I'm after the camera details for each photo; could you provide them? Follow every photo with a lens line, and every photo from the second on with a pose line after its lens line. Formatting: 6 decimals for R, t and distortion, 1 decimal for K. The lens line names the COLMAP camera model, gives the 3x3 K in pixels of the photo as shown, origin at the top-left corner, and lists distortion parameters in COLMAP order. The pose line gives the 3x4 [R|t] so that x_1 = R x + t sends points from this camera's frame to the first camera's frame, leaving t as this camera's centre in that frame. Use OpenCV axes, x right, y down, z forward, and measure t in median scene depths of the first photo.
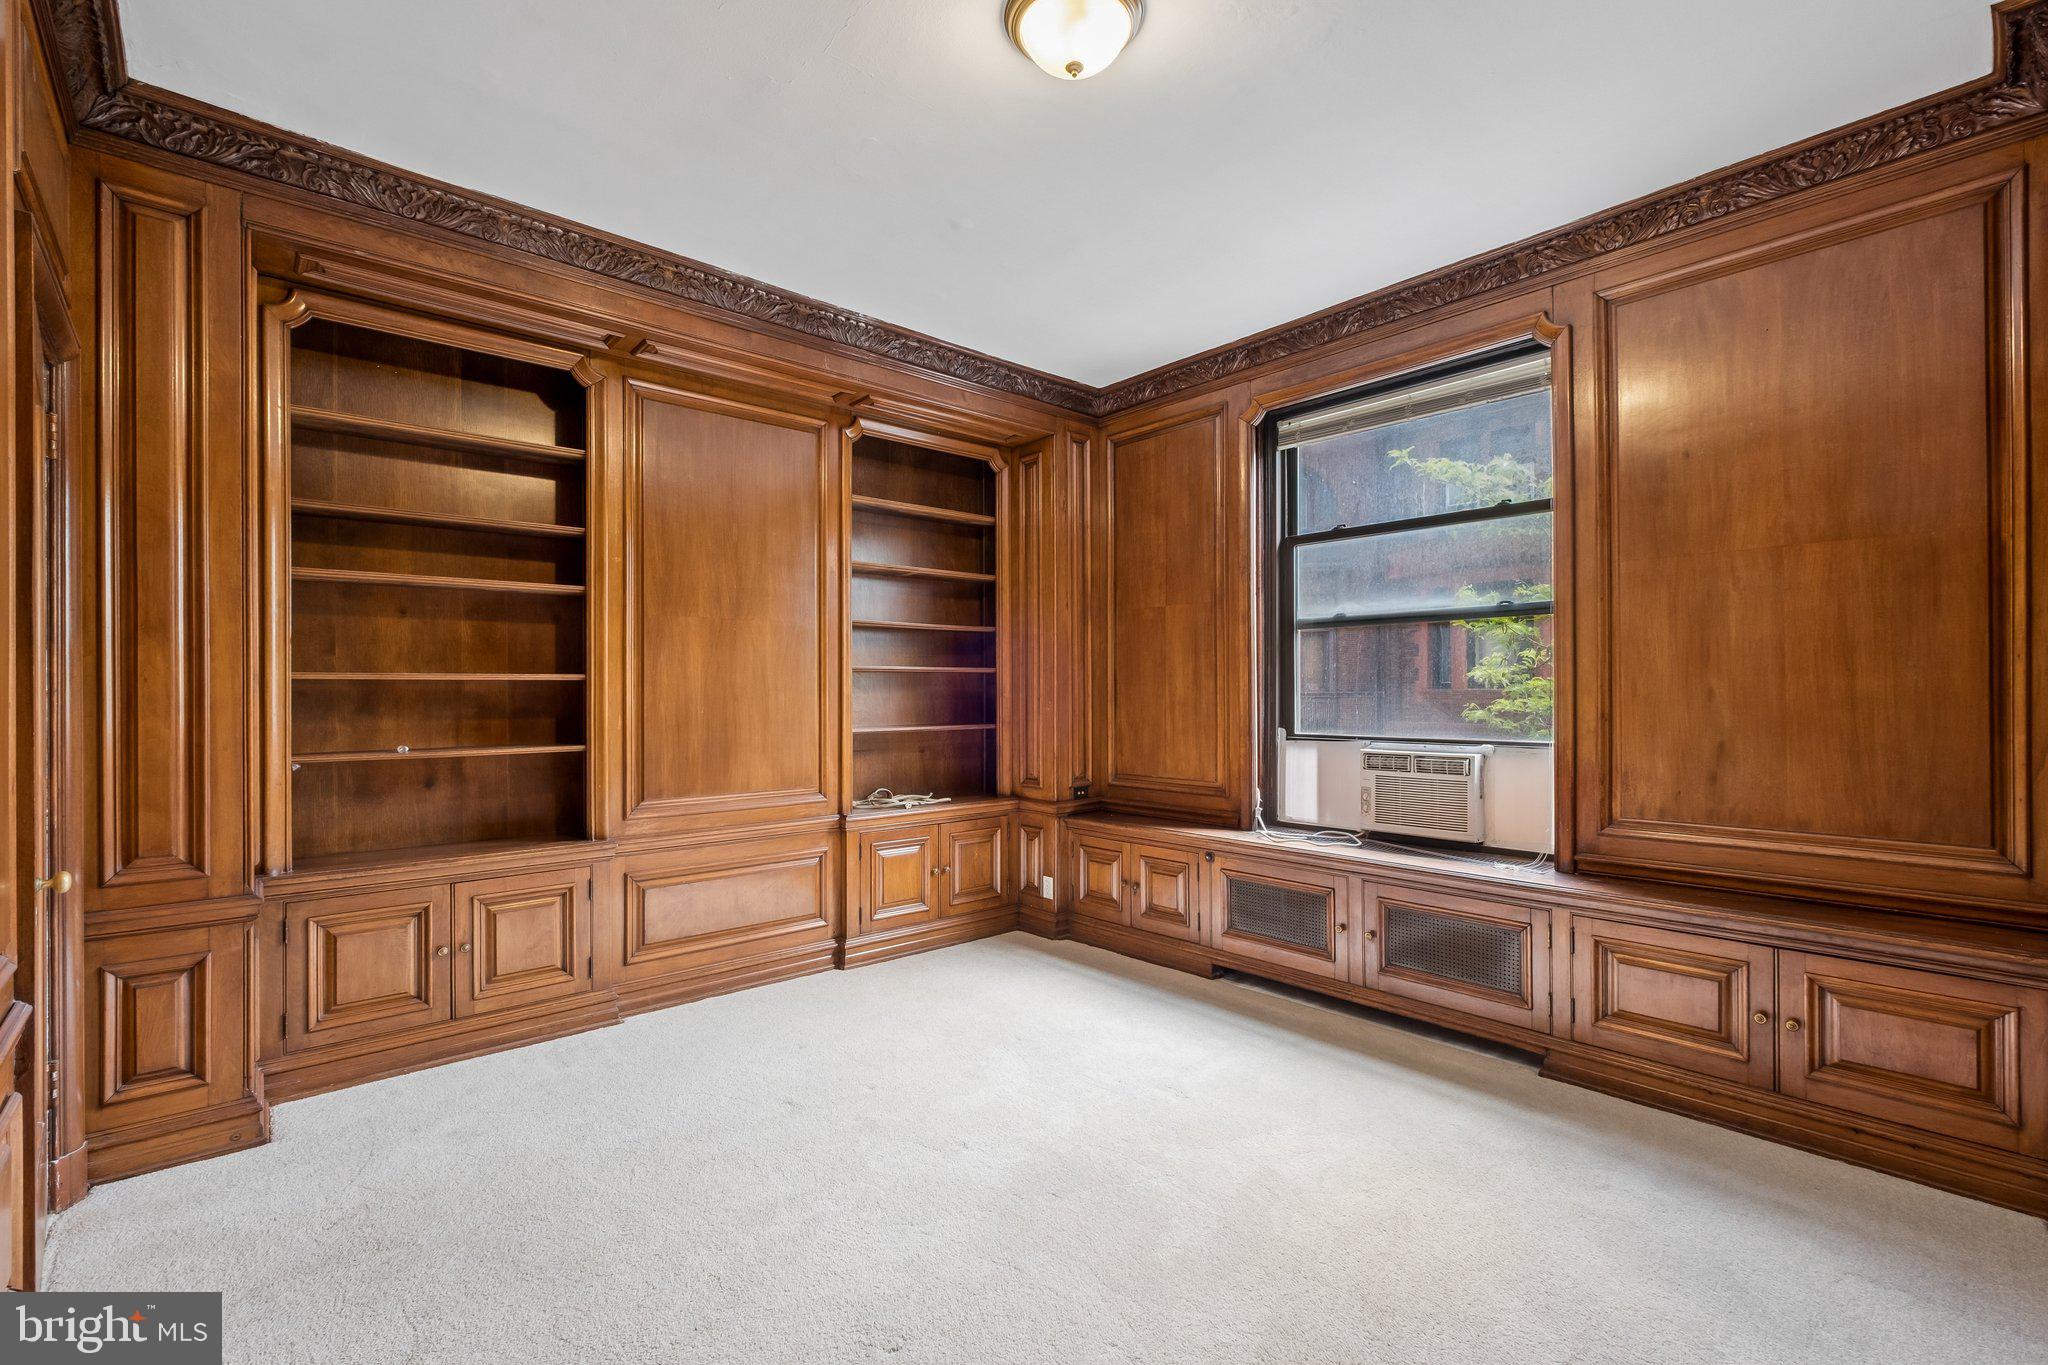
lens RADIAL K [[899.0, 0, 1019.7], [0, 899.0, 695.2], [0, 0, 1]] dist [0.001402, 0.000804]
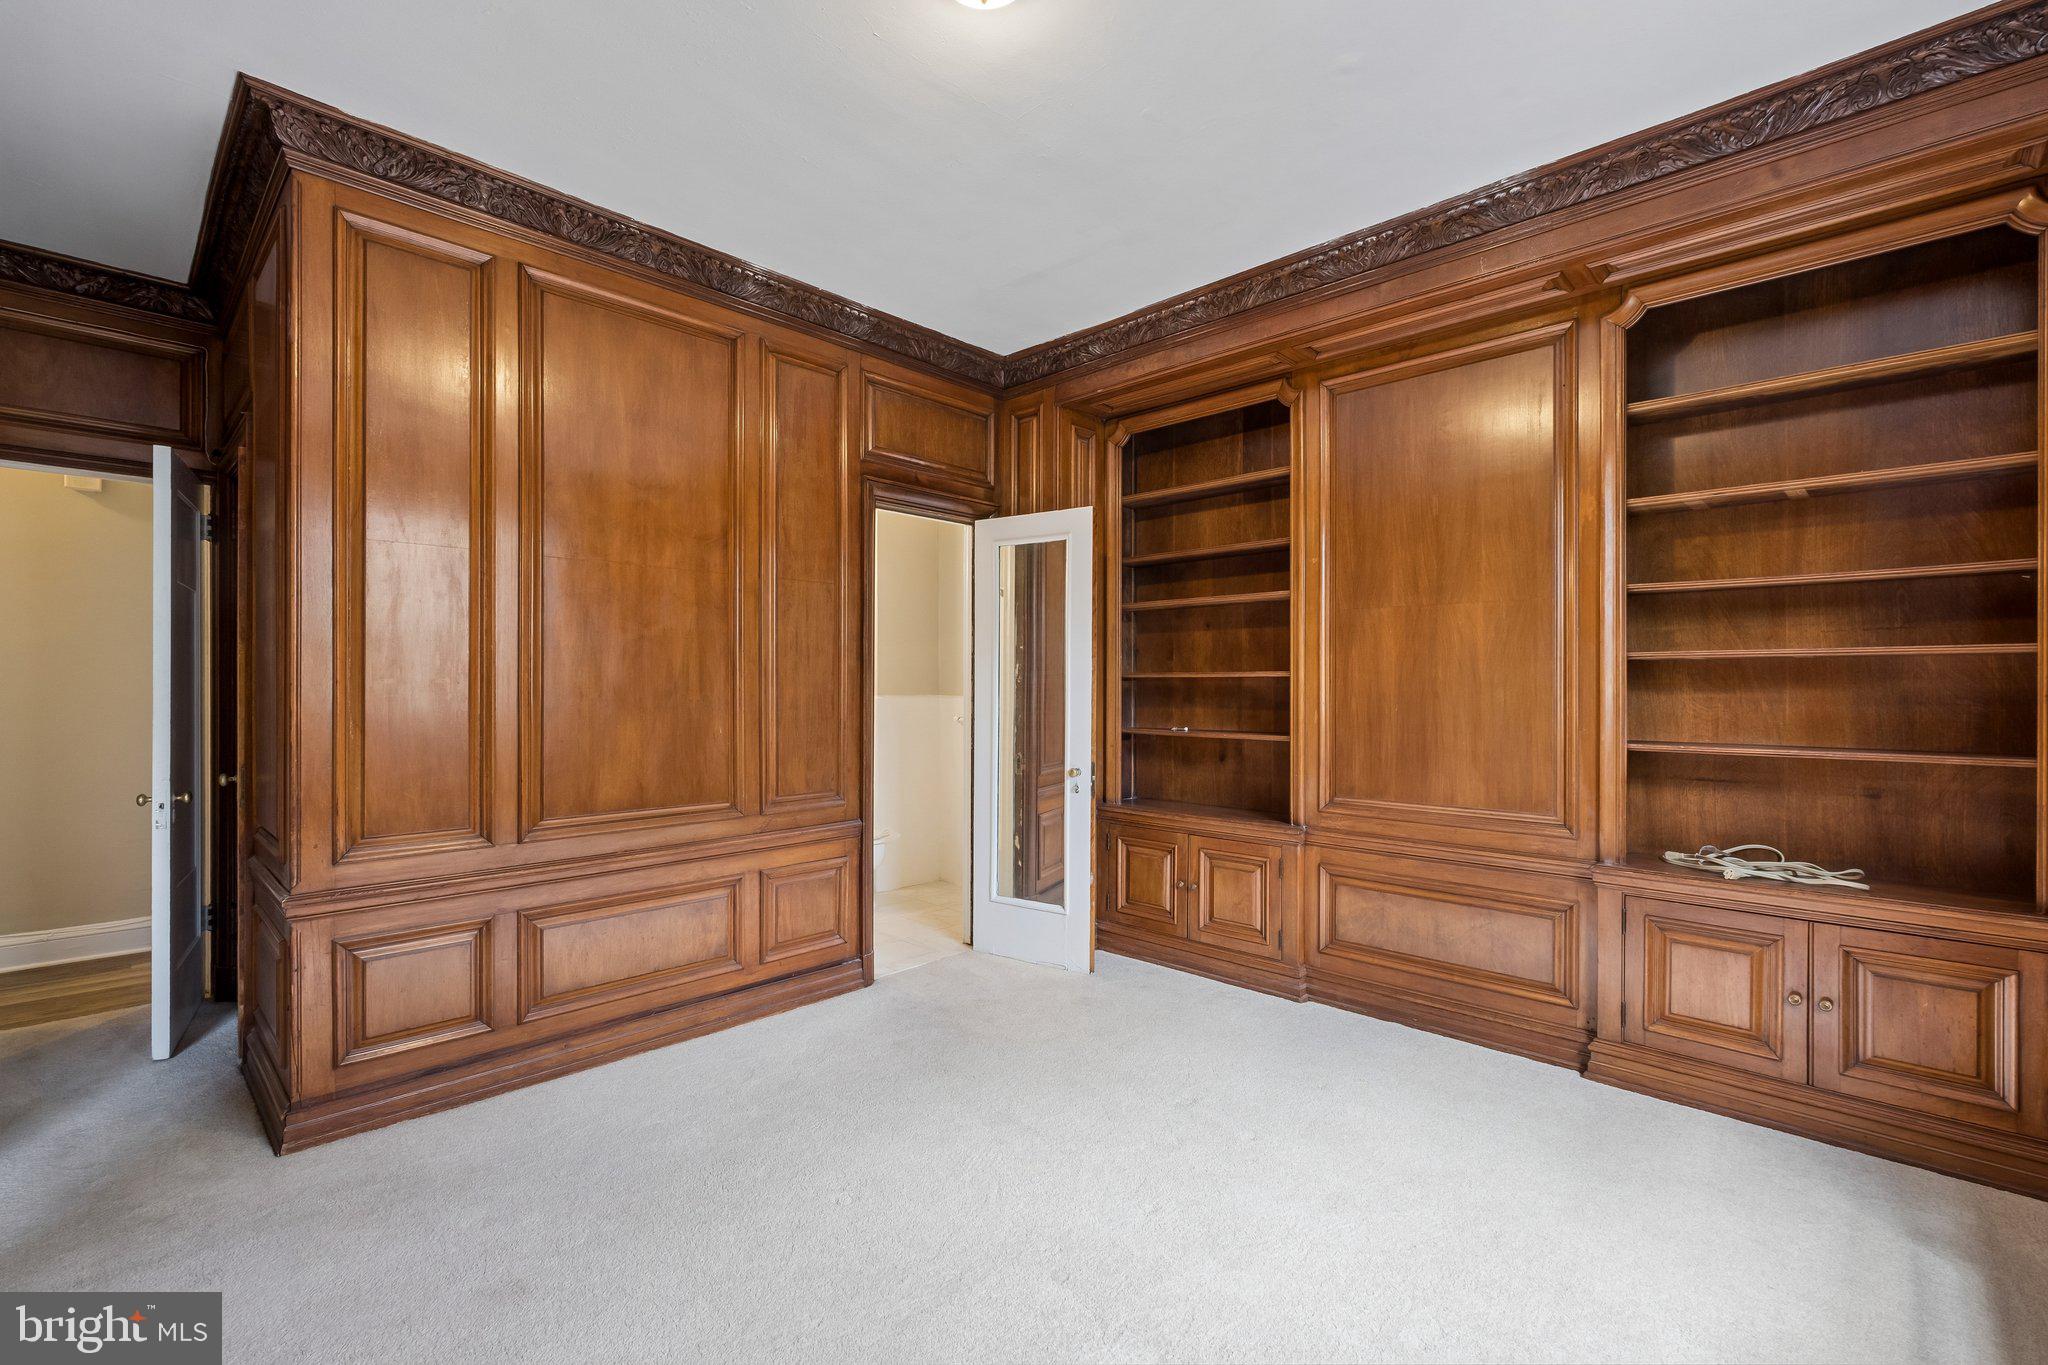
lens RADIAL K [[899.0, 0, 1015.1], [0, 899.0, 694.2], [0, 0, 1]] dist [0.001402, 0.000804]
pose [[0.074772, 0.006587, -0.997179, 0.571621], [-0.015274, 0.999868, 0.005459, 0.004069], [0.997084, 0.014823, 0.074863, 0.581951]]
